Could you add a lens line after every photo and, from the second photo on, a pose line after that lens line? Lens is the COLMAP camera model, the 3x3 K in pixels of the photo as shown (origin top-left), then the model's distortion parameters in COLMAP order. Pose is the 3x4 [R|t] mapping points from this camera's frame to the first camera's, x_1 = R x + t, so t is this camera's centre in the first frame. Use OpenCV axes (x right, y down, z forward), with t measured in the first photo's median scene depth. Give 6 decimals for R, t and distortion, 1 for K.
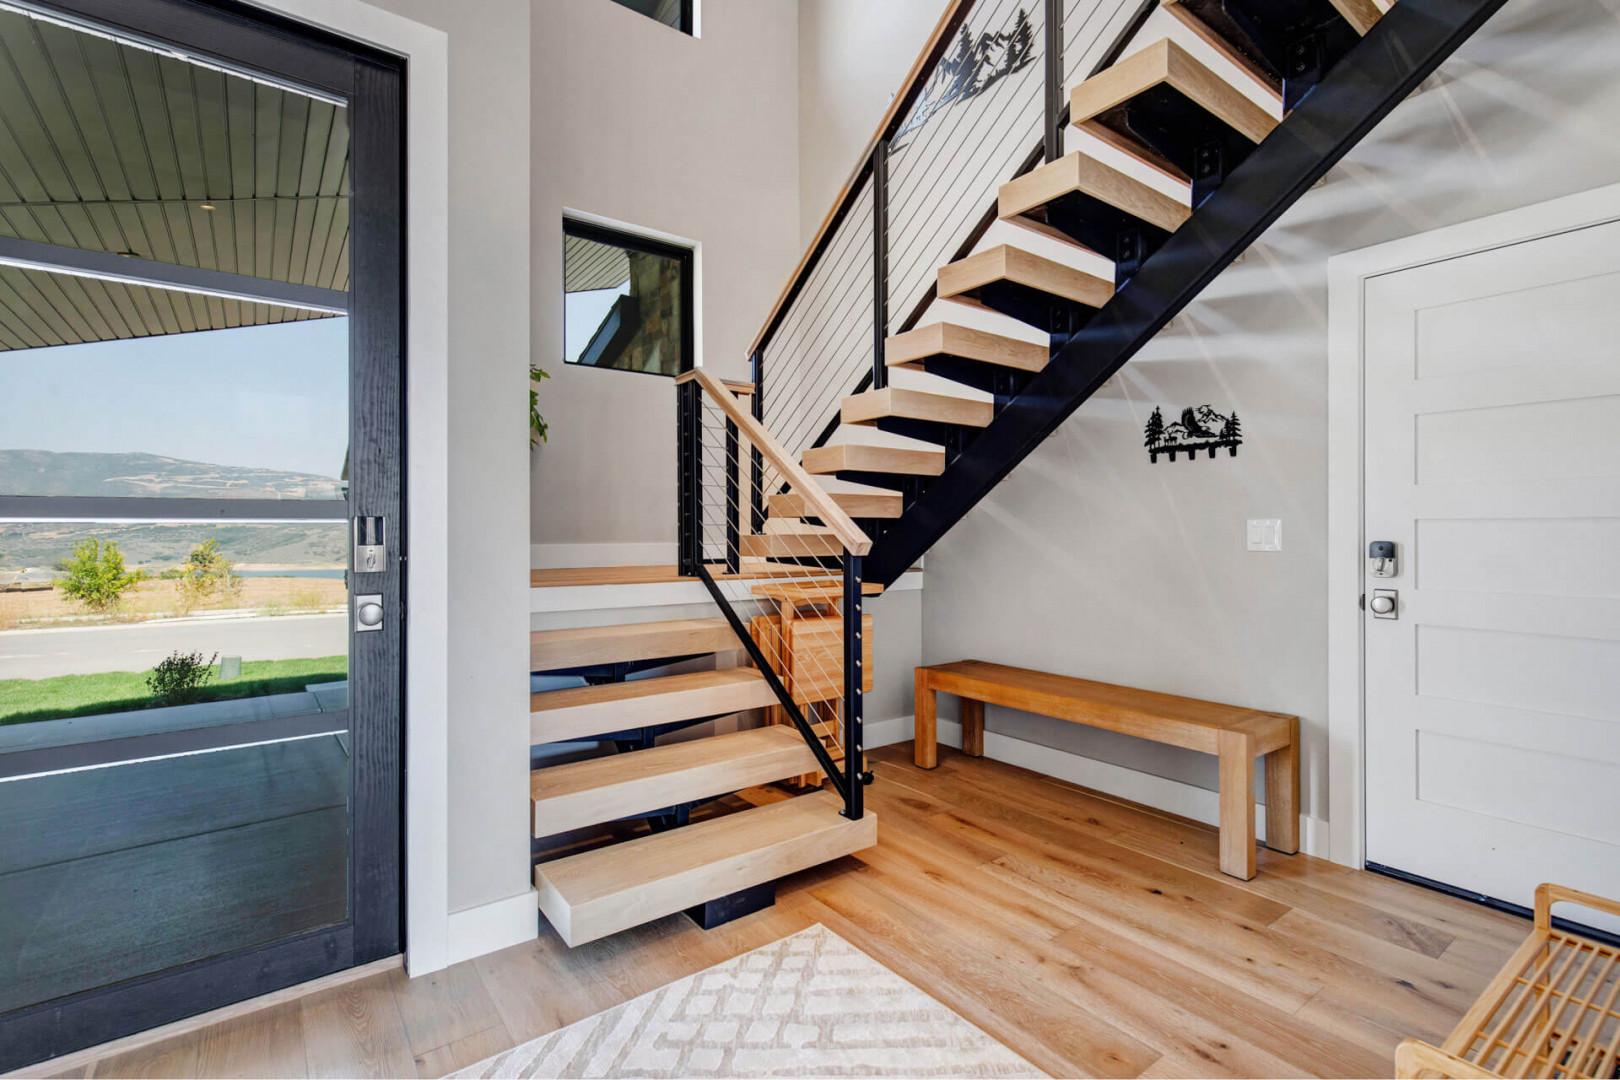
lens RADIAL K [[746.5, 0, 804.0], [0, 746.5, 532.2], [0, 0, 1]] dist [0.002054, -0.000205]
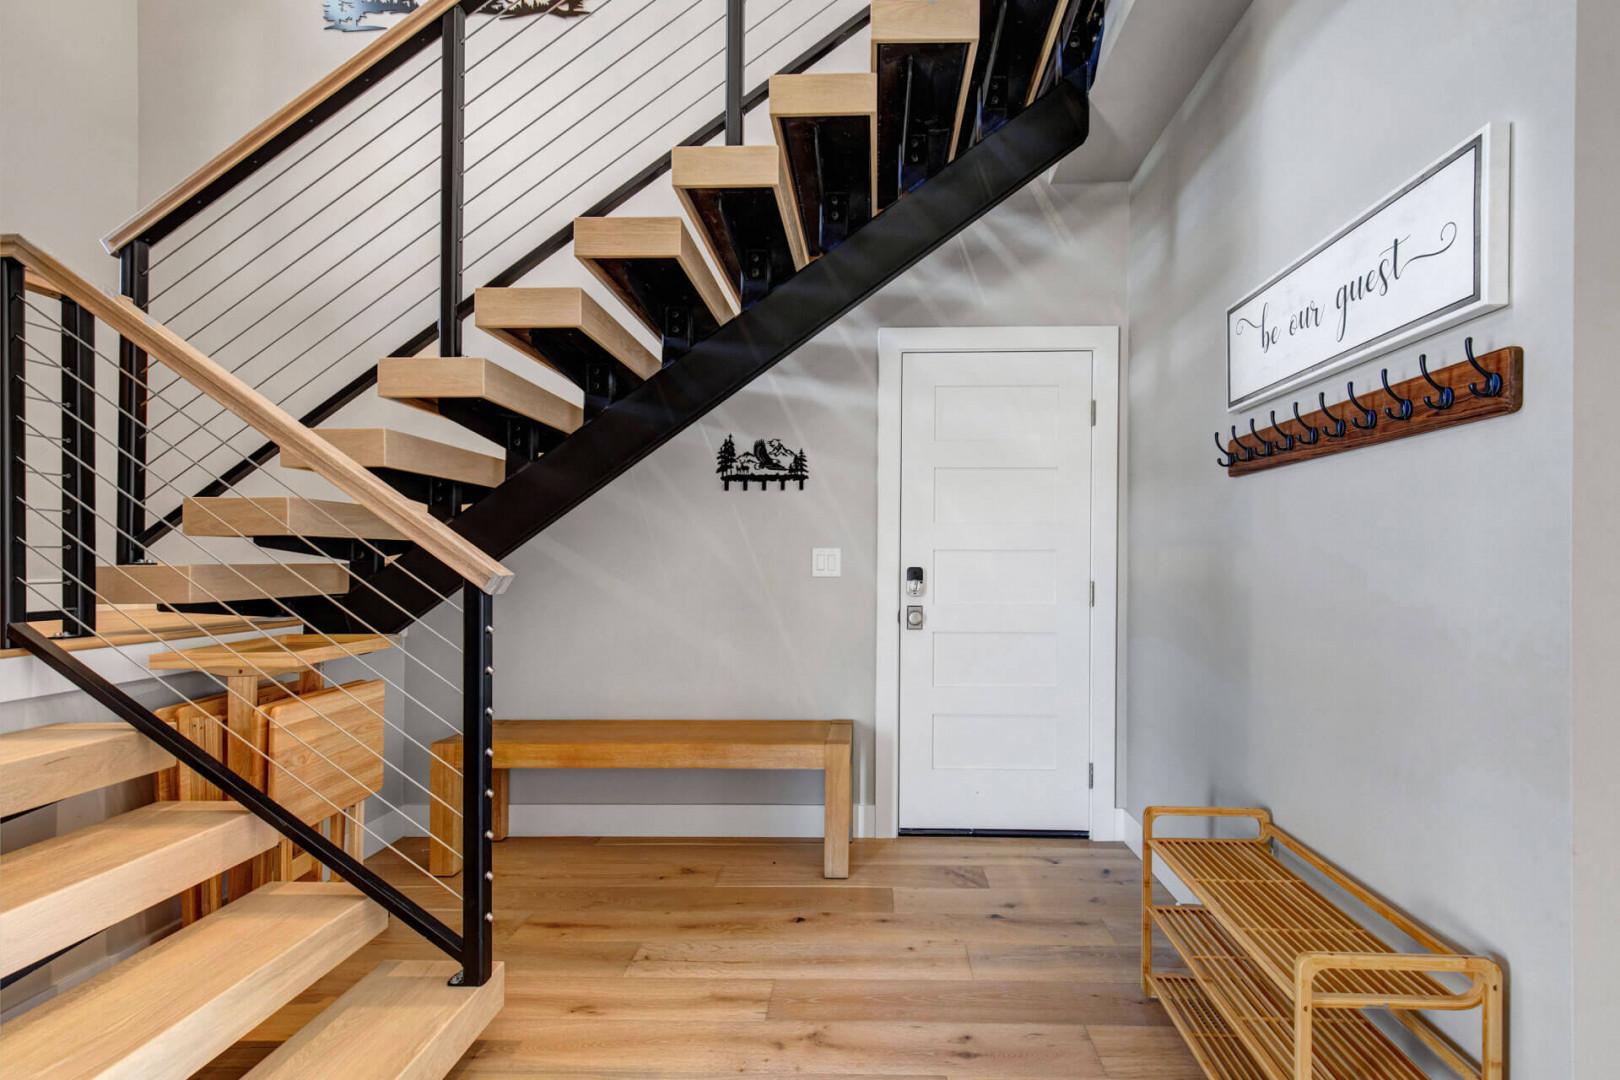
lens RADIAL K [[746.5, 0, 809.9], [0, 746.5, 555.9], [0, 0, 1]] dist [0.002054, -0.000205]
pose [[0.615209, 0.004295, 0.788352, -0.266704], [0.002315, 0.999971, -0.007254, 0.002166], [-0.788360, 0.006287, 0.615181, 0.322012]]
